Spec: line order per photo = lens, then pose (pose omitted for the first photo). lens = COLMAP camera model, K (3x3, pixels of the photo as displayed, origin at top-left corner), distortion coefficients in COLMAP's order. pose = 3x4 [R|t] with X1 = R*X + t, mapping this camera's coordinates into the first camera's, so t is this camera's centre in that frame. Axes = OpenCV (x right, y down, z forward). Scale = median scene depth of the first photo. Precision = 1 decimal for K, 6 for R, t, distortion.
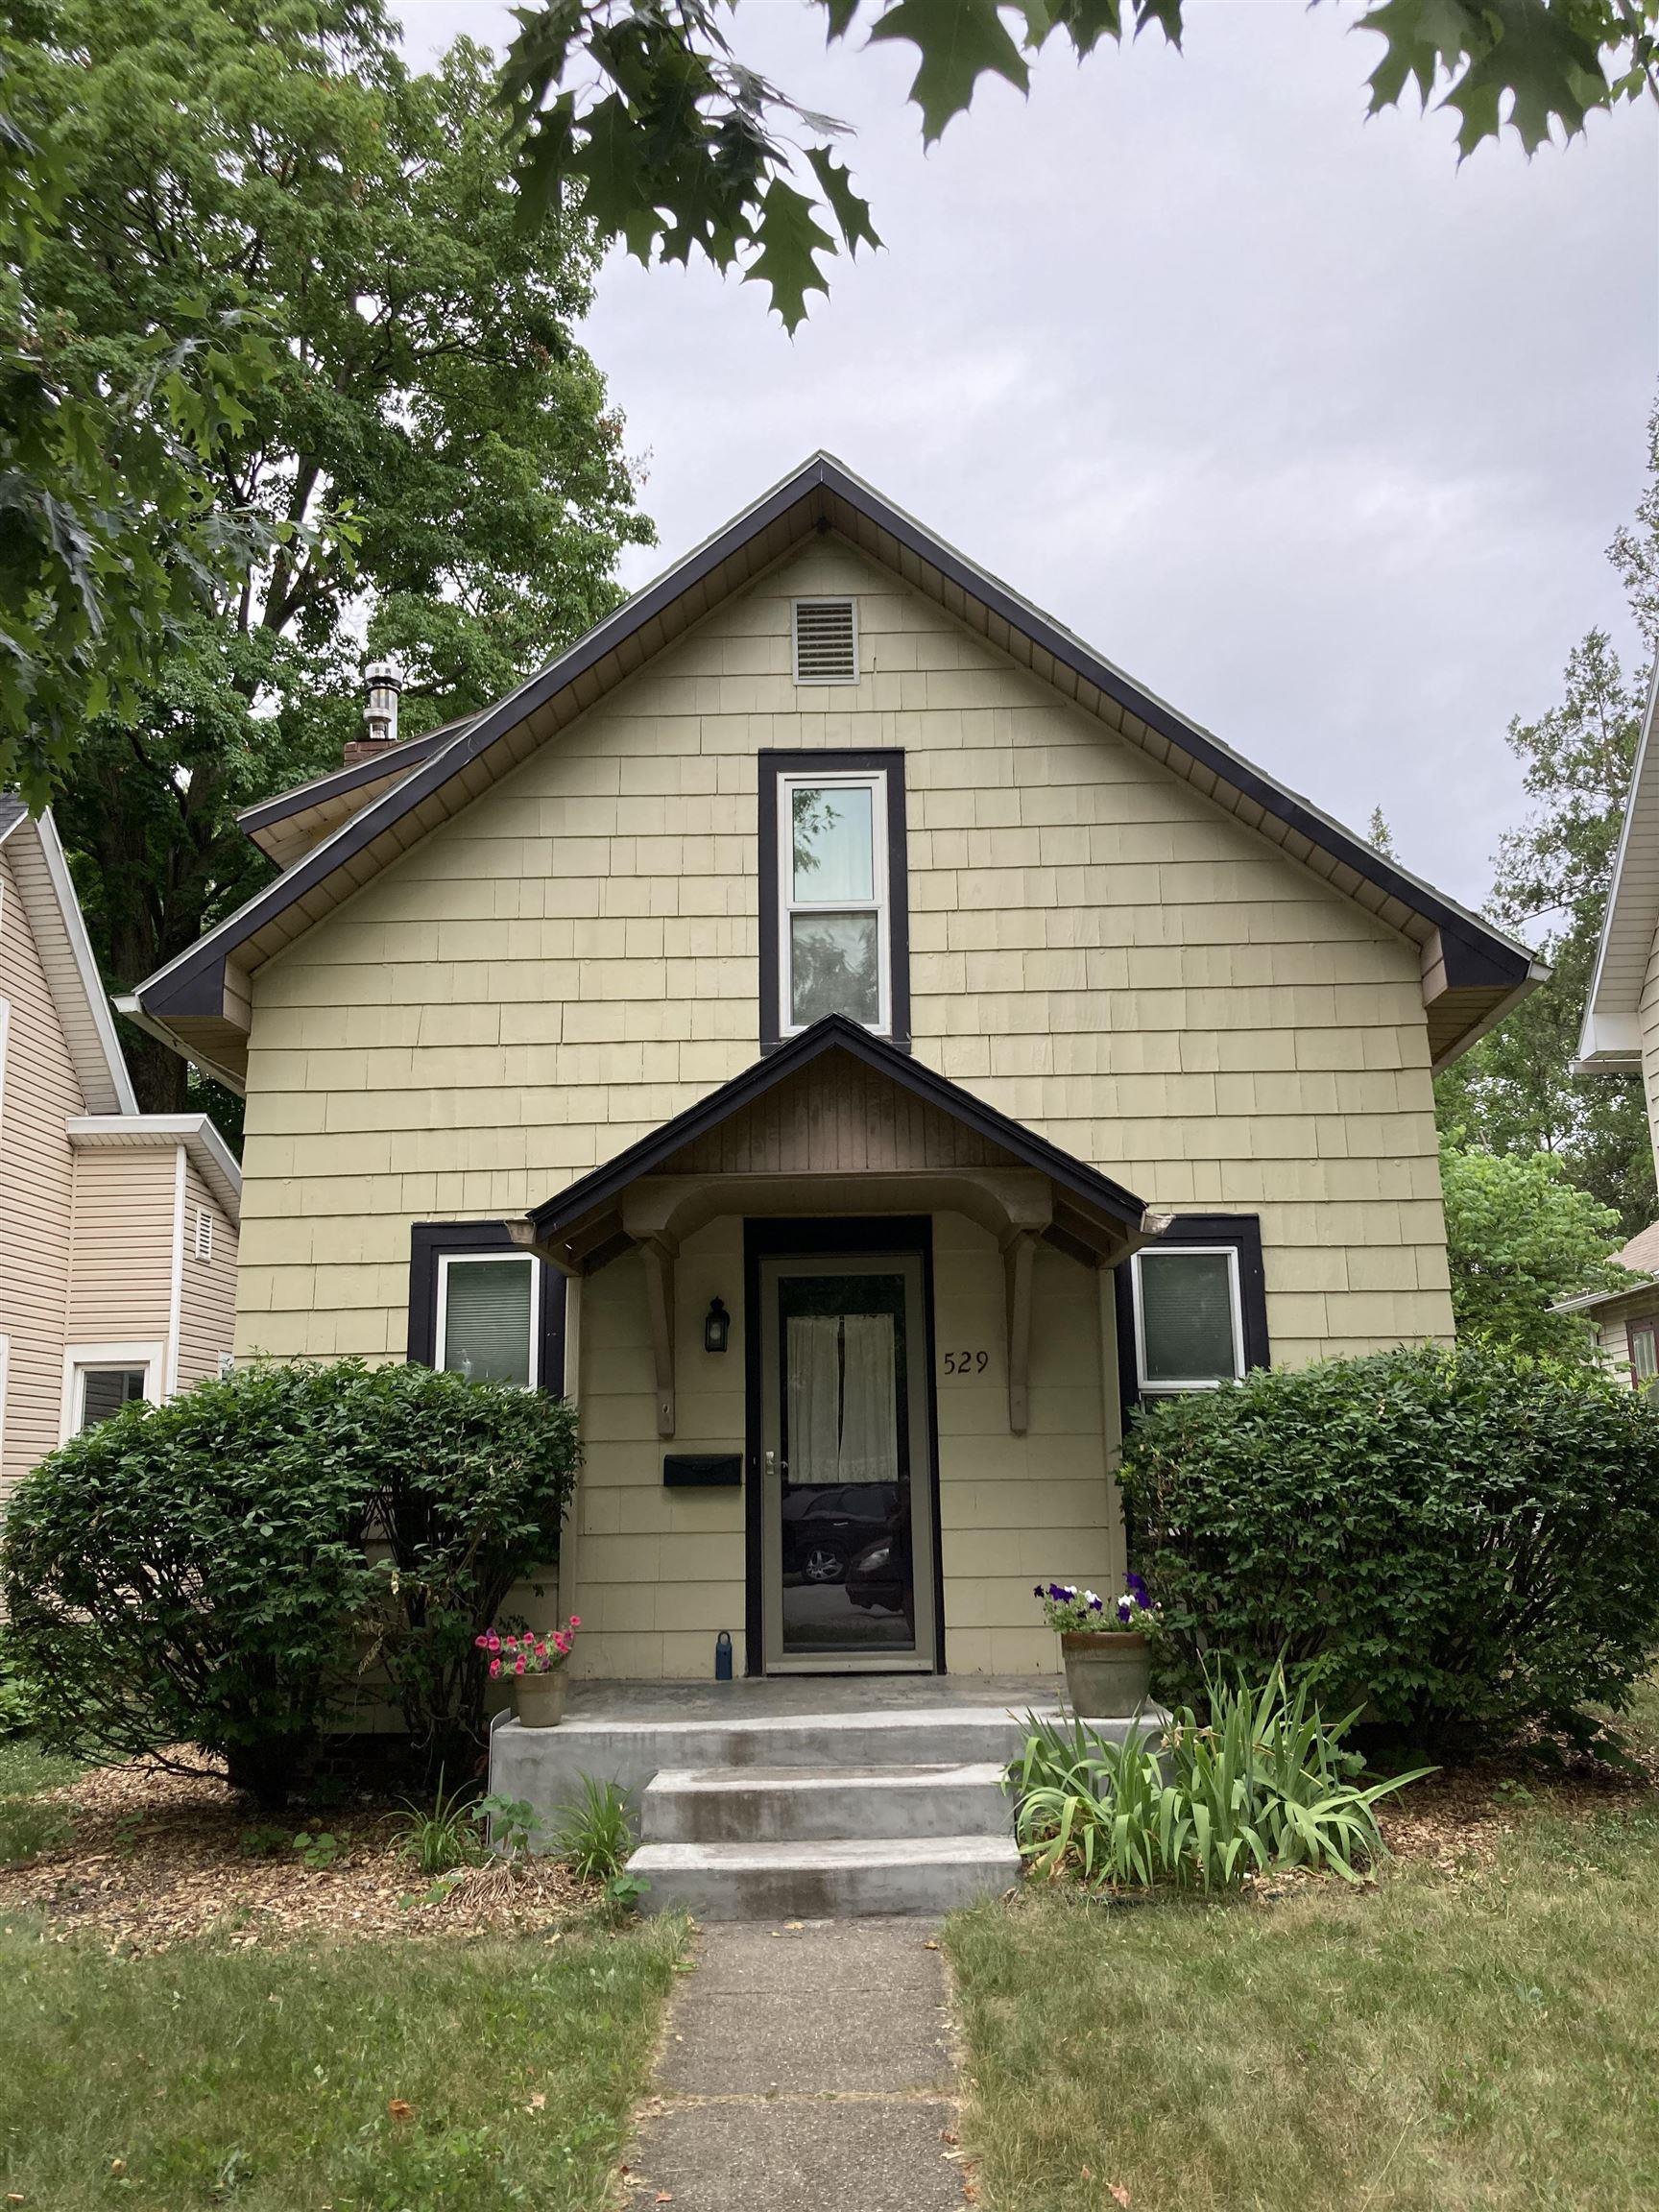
lens RADIAL K [[1795.5, 0, 829.5], [0, 1795.5, 1106.0], [0, 0, 1]] dist [0.039256, -0.052287]
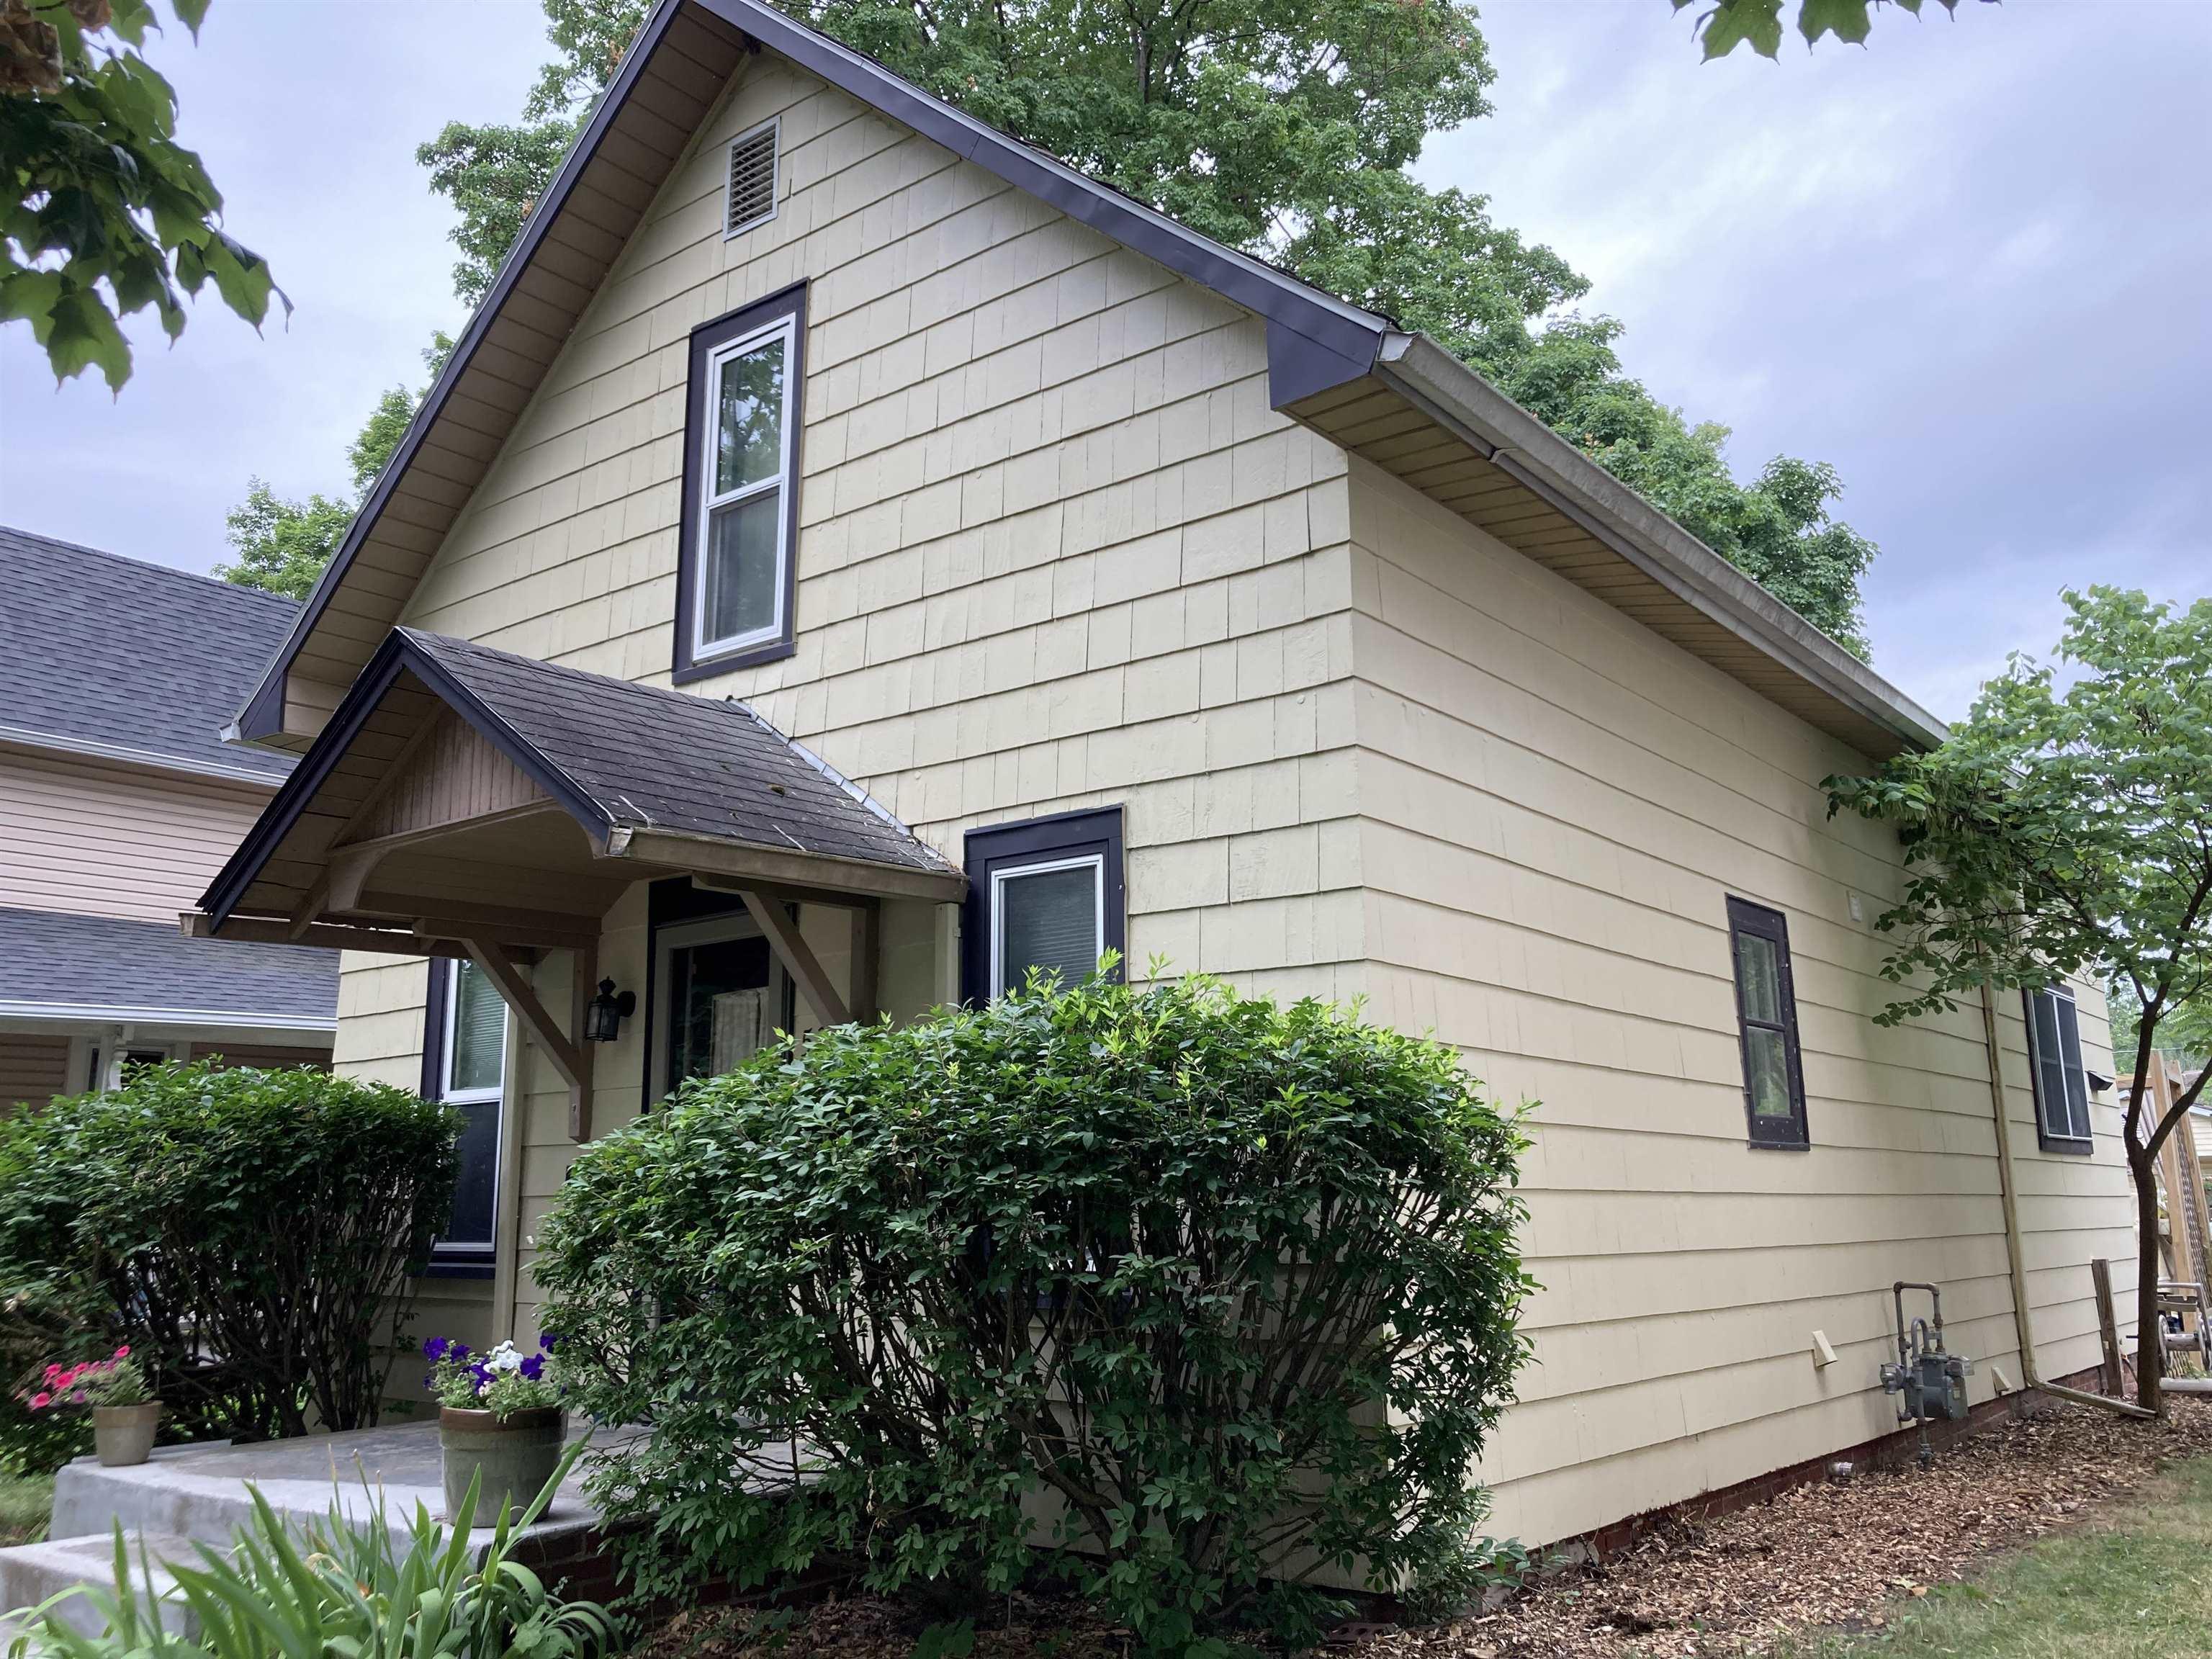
lens RADIAL K [[1795.5, 0, 1094.0], [0, 1795.5, 829.7], [0, 0, 1]] dist [0.039256, -0.052287]
pose [[0.792487, -0.107354, -0.600367, 0.610630], [0.122857, 0.992307, -0.015266, 0.075289], [0.597387, -0.061661, 0.799579, 0.423125]]
